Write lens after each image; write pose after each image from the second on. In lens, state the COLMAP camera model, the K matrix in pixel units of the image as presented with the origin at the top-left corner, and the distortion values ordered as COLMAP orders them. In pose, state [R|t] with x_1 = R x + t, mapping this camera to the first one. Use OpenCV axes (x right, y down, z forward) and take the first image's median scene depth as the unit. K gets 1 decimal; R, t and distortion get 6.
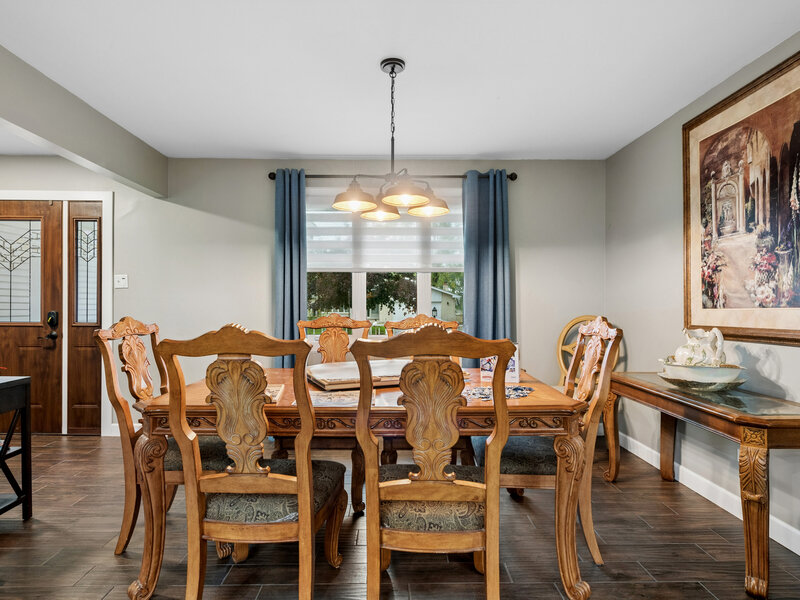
lens RADIAL K [[455.2, 0, 397.7], [0, 455.2, 301.3], [0, 0, 1]] dist [-0.002164, -0.000601]
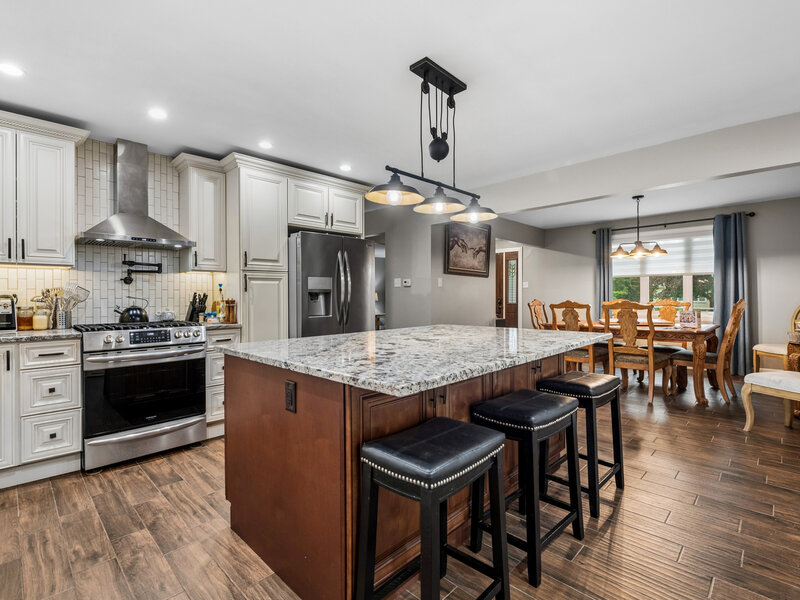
lens RADIAL K [[385.3, 0, 400.5], [0, 385.3, 294.2], [0, 0, 1]] dist [-0.005122, -0.000206]
pose [[0.694402, -0.010187, -0.719515, 0.360540], [0.014746, 0.999891, 0.000074, -0.007866], [0.719436, -0.010661, 0.694477, -0.831188]]
